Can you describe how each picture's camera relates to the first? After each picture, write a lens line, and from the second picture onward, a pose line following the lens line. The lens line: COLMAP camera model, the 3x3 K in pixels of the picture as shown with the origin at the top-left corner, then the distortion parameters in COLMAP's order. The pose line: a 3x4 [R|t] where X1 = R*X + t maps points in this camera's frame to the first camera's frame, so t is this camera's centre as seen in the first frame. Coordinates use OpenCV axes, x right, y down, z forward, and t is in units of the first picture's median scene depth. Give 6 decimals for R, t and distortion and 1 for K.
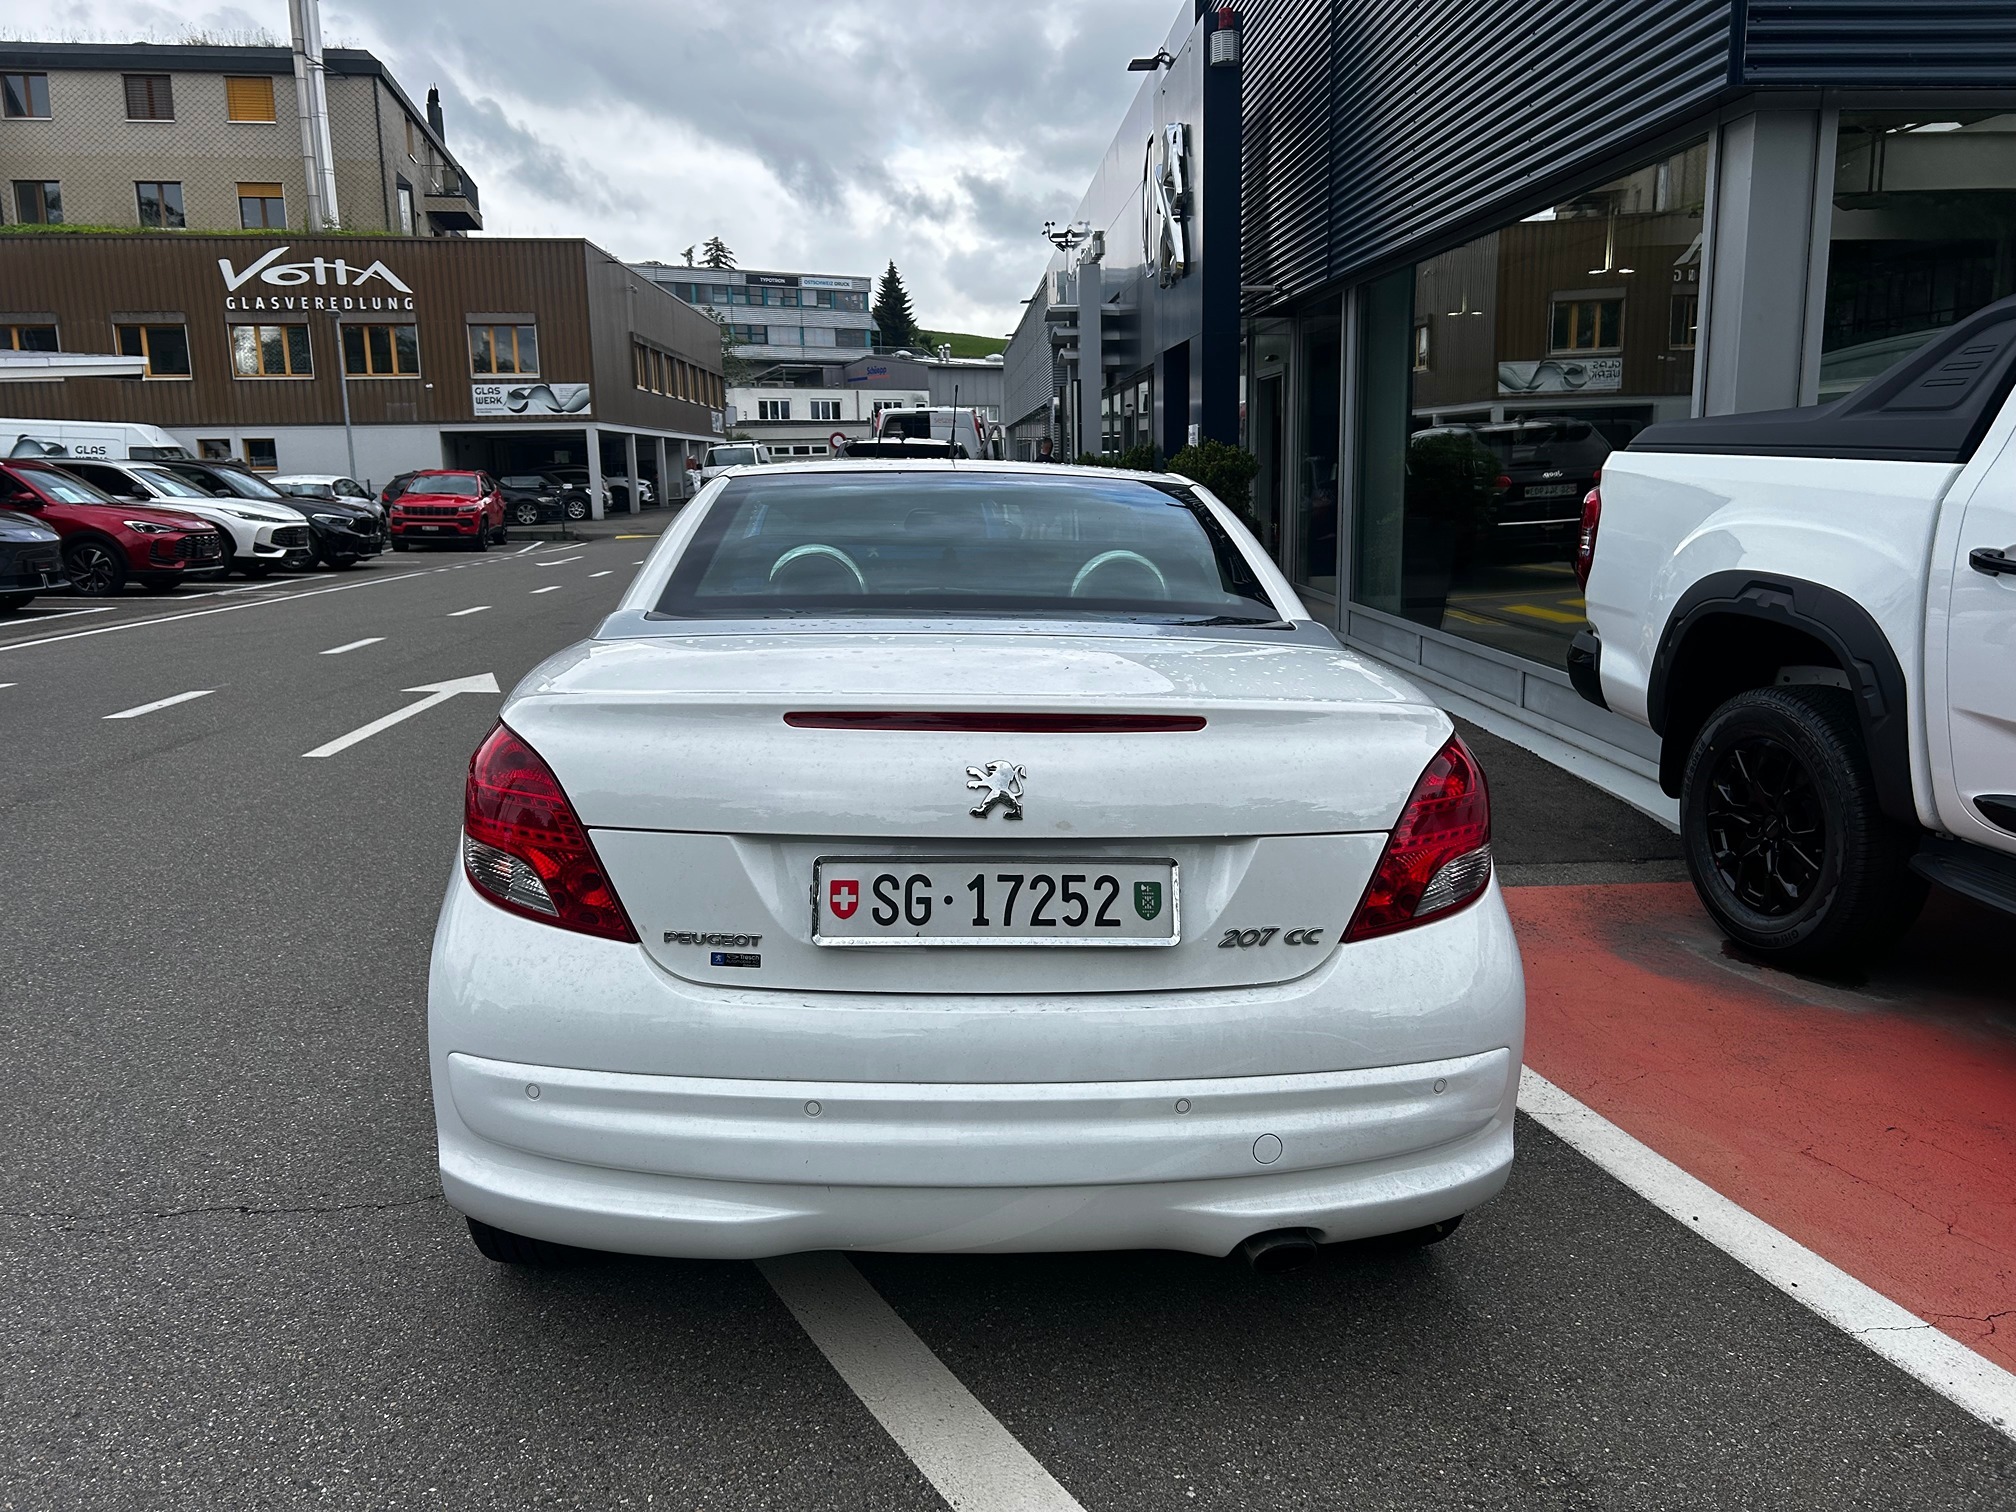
lens RADIAL K [[1533.7, 0, 1003.5], [0, 1533.7, 750.7], [0, 0, 1]] dist [0.047783, -0.048873]
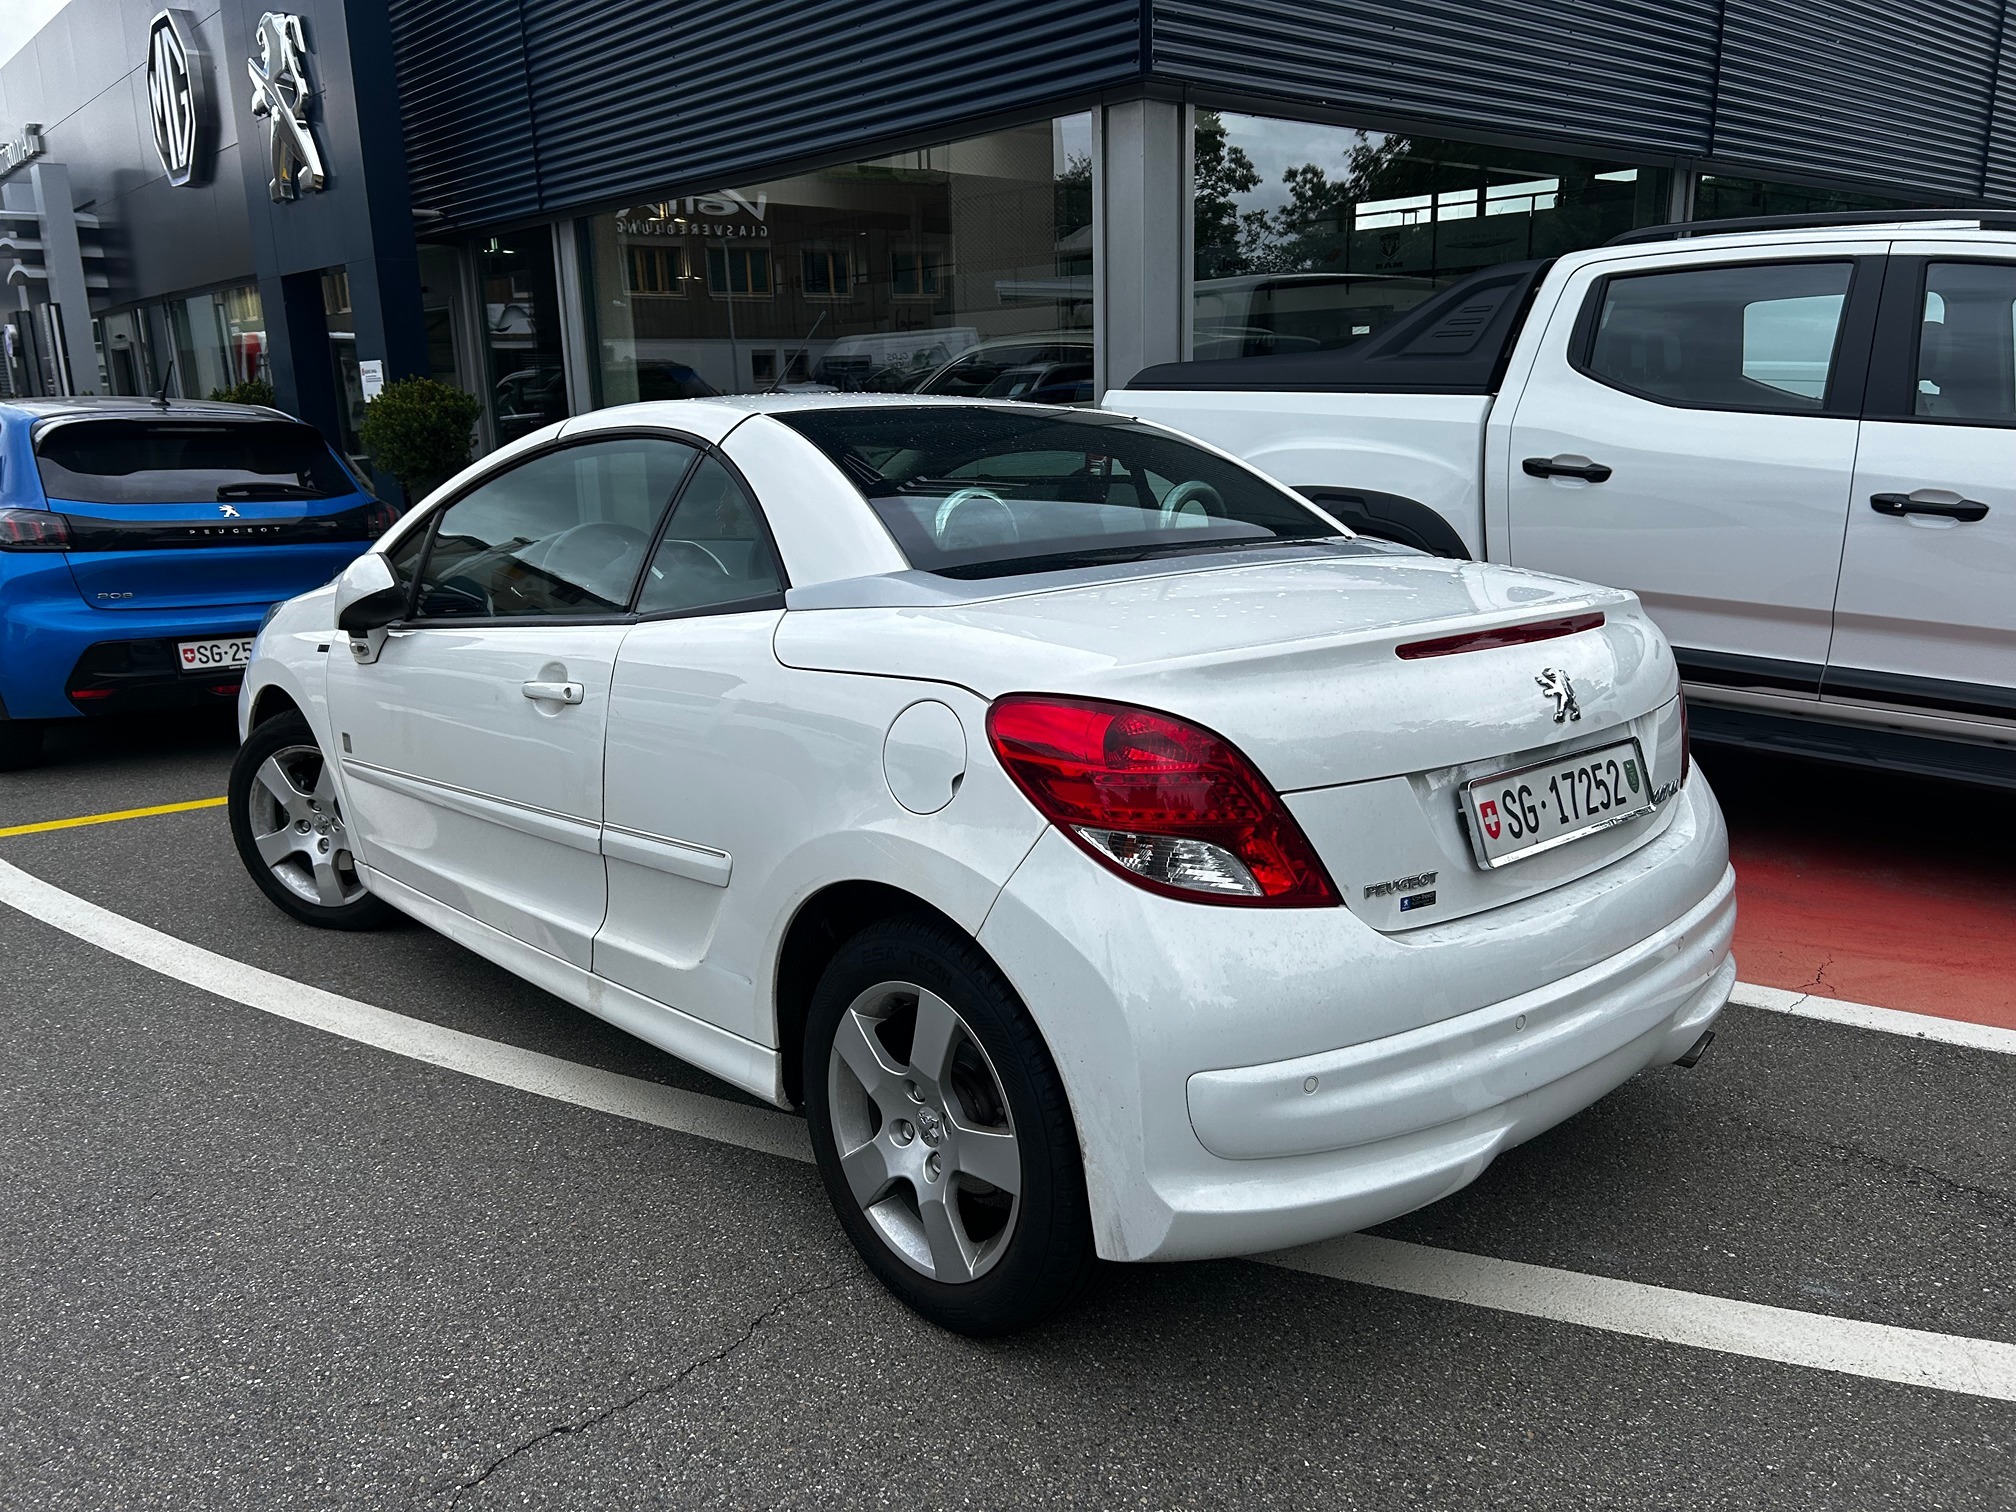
lens RADIAL K [[1533.7, 0, 1020.9], [0, 1533.7, 741.9], [0, 0, 1]] dist [0.047783, -0.048873]
pose [[0.776905, -0.143633, 0.613015, -0.056914], [0.125036, 0.989436, 0.073367, -0.004081], [-0.617077, 0.019650, 0.786657, 0.022451]]
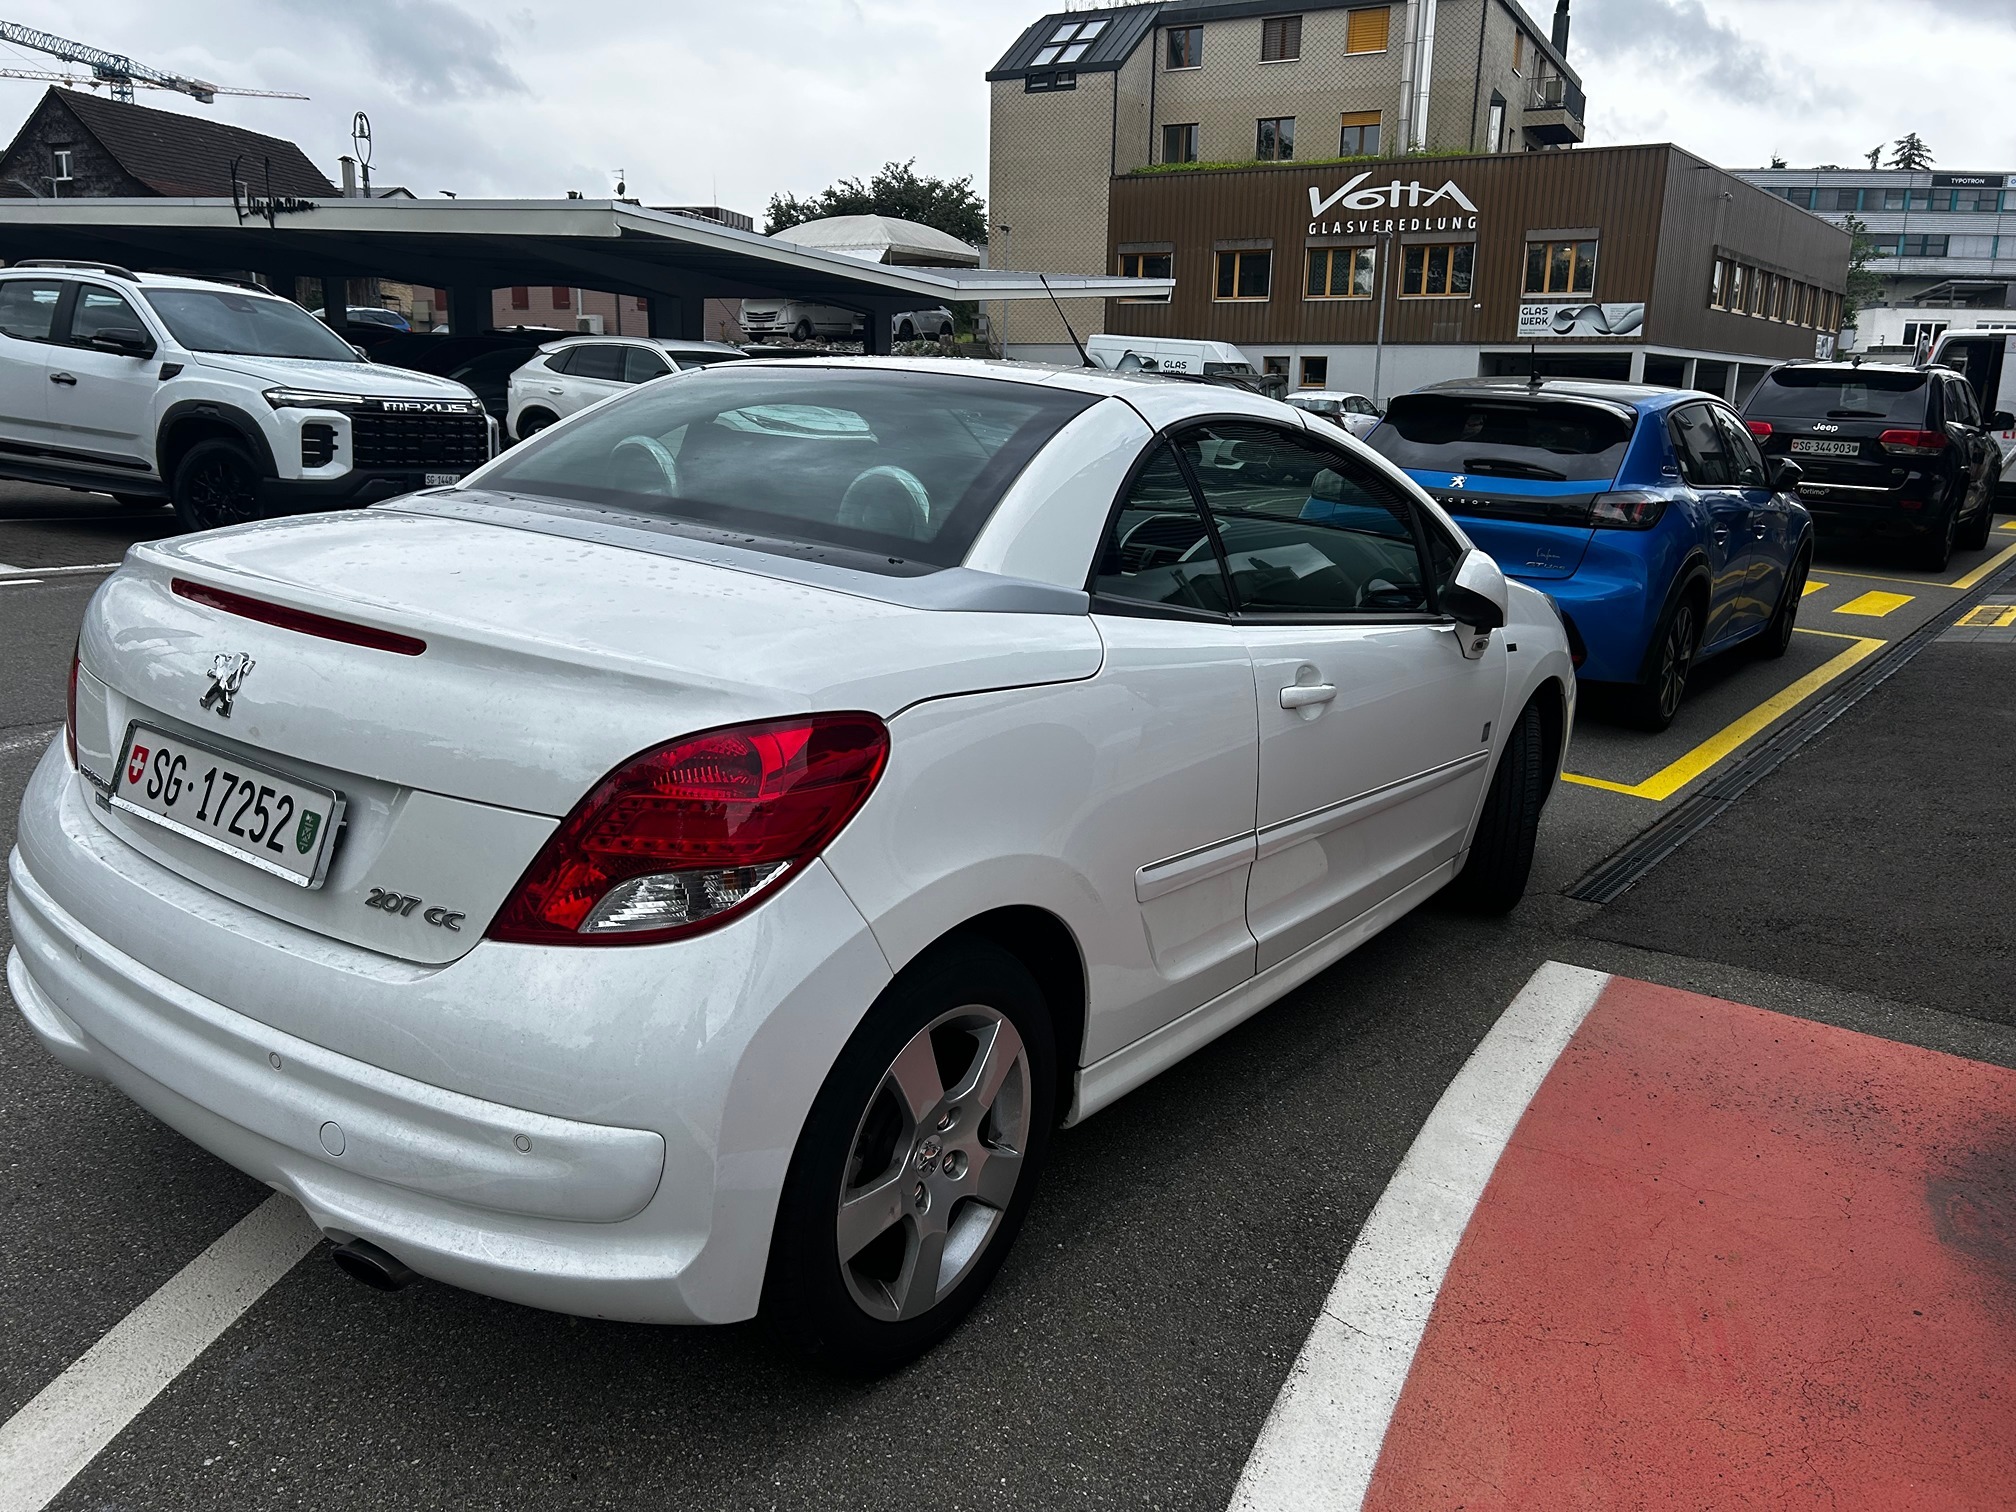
lens RADIAL K [[1533.7, 0, 987.9], [0, 1533.7, 750.1], [0, 0, 1]] dist [0.047783, -0.048873]
pose [[0.764332, 0.182416, -0.618482, 0.056521], [-0.153663, 0.983046, 0.100041, -0.006045], [0.626246, 0.018573, 0.779405, 0.032228]]
